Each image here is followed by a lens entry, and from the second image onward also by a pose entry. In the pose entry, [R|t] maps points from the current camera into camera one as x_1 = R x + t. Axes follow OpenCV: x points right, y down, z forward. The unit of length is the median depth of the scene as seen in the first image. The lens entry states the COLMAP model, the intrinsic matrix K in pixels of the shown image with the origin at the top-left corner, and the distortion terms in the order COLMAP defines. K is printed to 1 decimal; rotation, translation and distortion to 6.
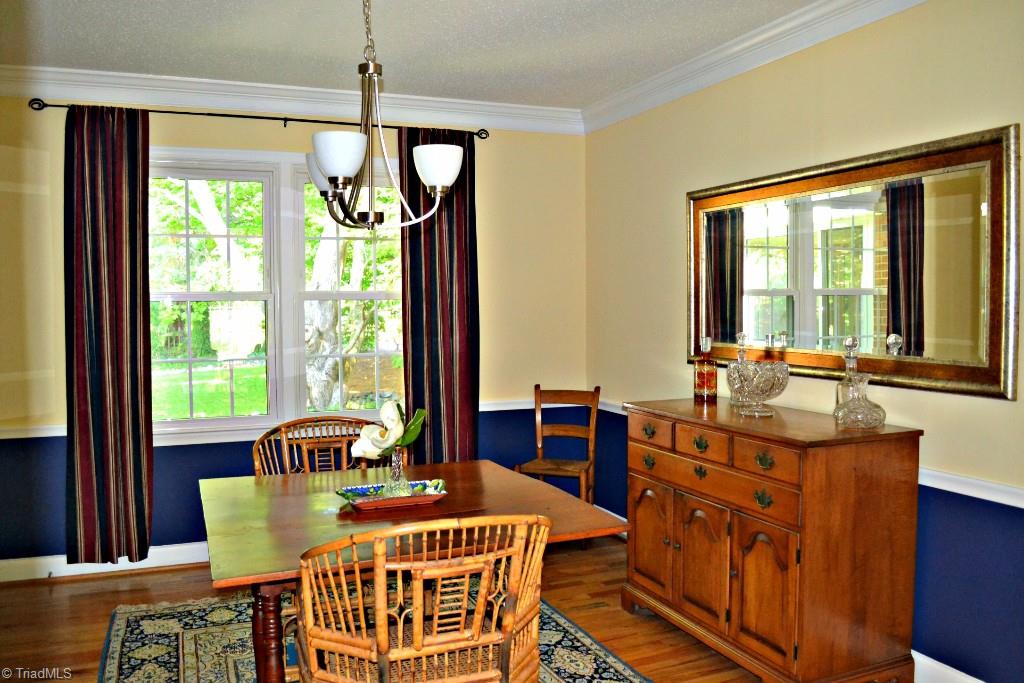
lens RADIAL K [[846.4, 0, 513.4], [0, 846.4, 339.3], [0, 0, 1]] dist [-0.059225, -0.006044]
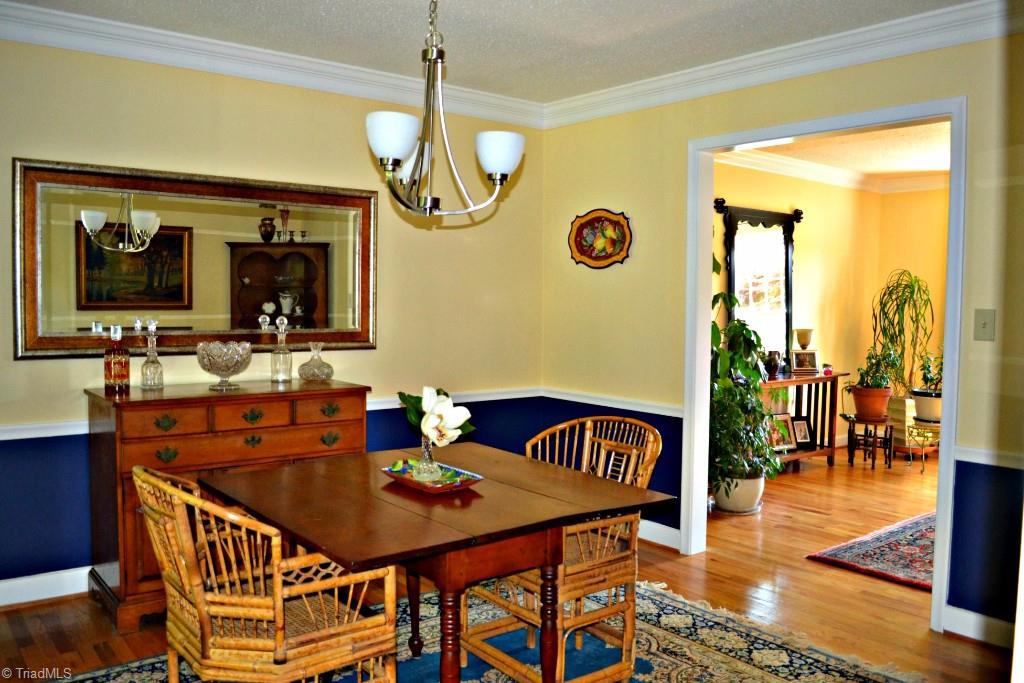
lens RADIAL K [[846.4, 0, 512.4], [0, 846.4, 341.7], [0, 0, 1]] dist [-0.059225, -0.006044]
pose [[-0.275224, -0.045927, 0.960283, -0.987045], [0.035676, 0.997682, 0.057941, -0.029705], [-0.960718, 0.050206, -0.272947, 1.010396]]
